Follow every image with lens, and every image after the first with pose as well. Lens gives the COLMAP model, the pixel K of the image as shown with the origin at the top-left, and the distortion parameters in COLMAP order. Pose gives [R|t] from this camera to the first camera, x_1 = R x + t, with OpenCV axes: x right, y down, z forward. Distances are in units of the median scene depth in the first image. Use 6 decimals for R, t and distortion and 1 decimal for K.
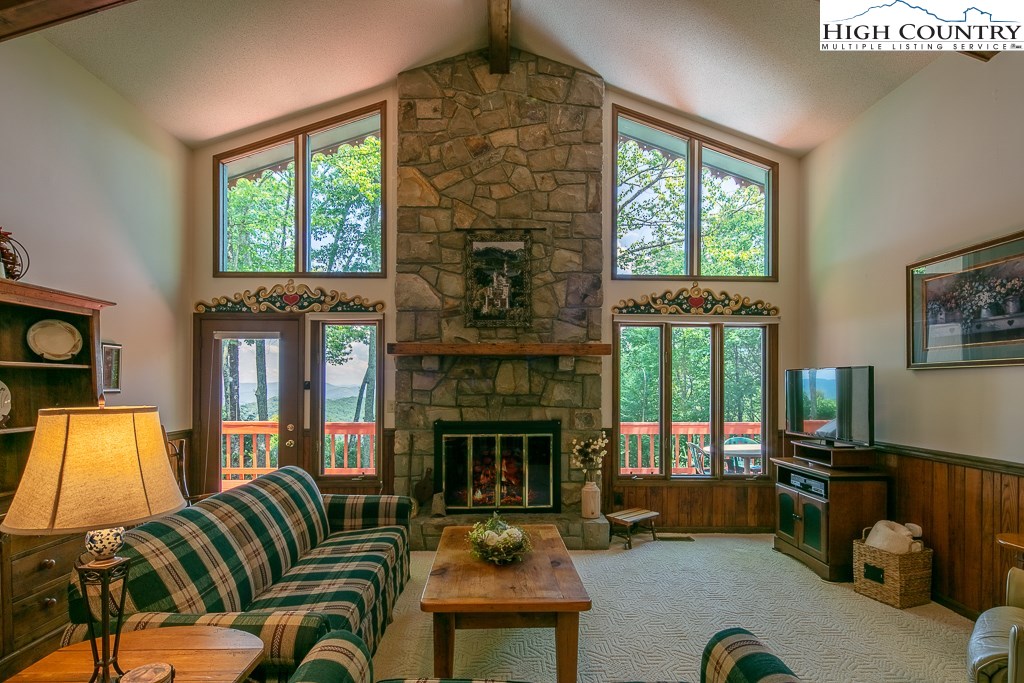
lens RADIAL K [[493.7, 0, 511.3], [0, 493.7, 384.1], [0, 0, 1]] dist [0.000675, 0.000015]
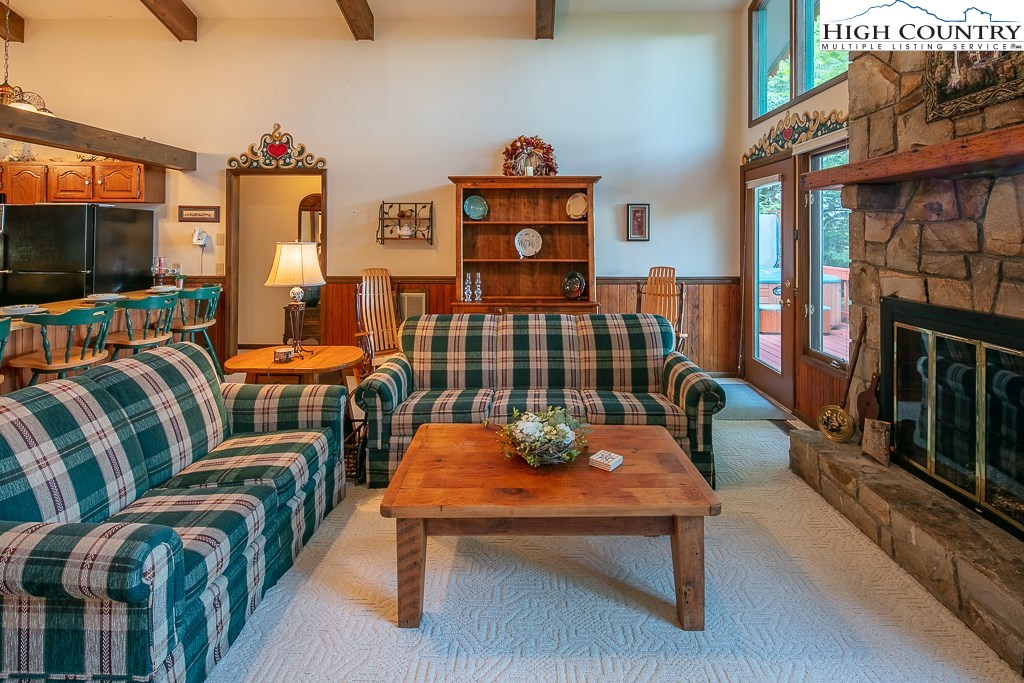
lens RADIAL K [[501.6, 0, 514.2], [0, 501.6, 228.5], [0, 0, 1]] dist [0.000056, -0.000168]
pose [[-0.055207, -0.014151, -0.998375, 0.456031], [0.003092, 0.999892, -0.014343, 0.002511], [0.998470, -0.003879, -0.055157, 0.591890]]
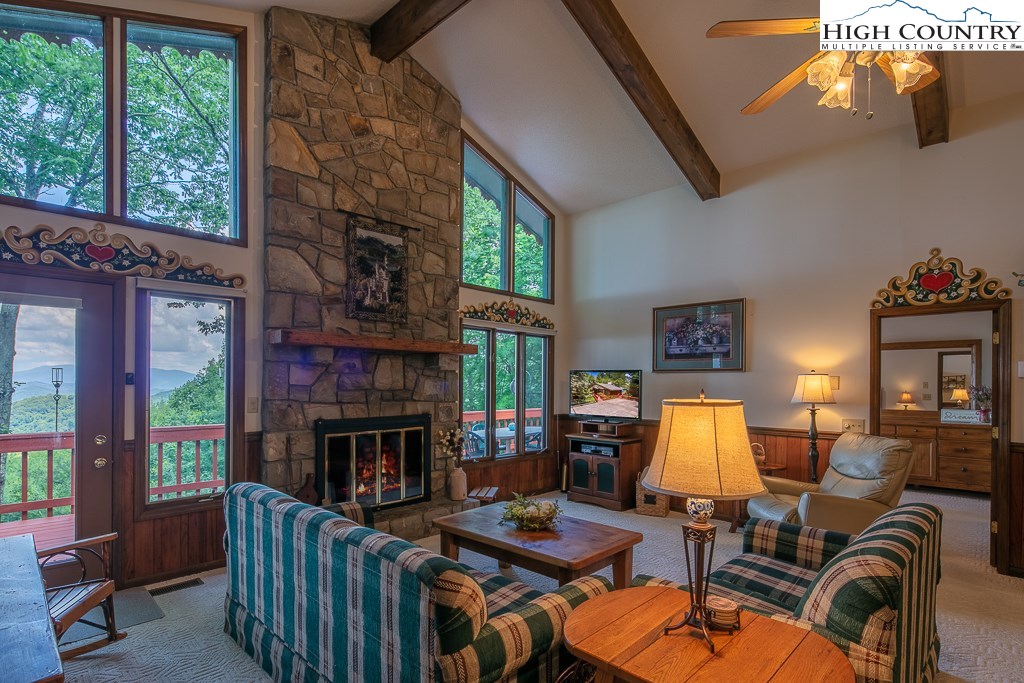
lens RADIAL K [[509.4, 0, 493.2], [0, 509.4, 386.0], [0, 0, 1]] dist [0.000149, -0.000217]
pose [[0.724061, -0.001639, 0.689734, -0.554606], [-0.008103, 0.999908, 0.010882, 0.000790], [-0.689688, -0.013468, 0.723981, 0.113271]]
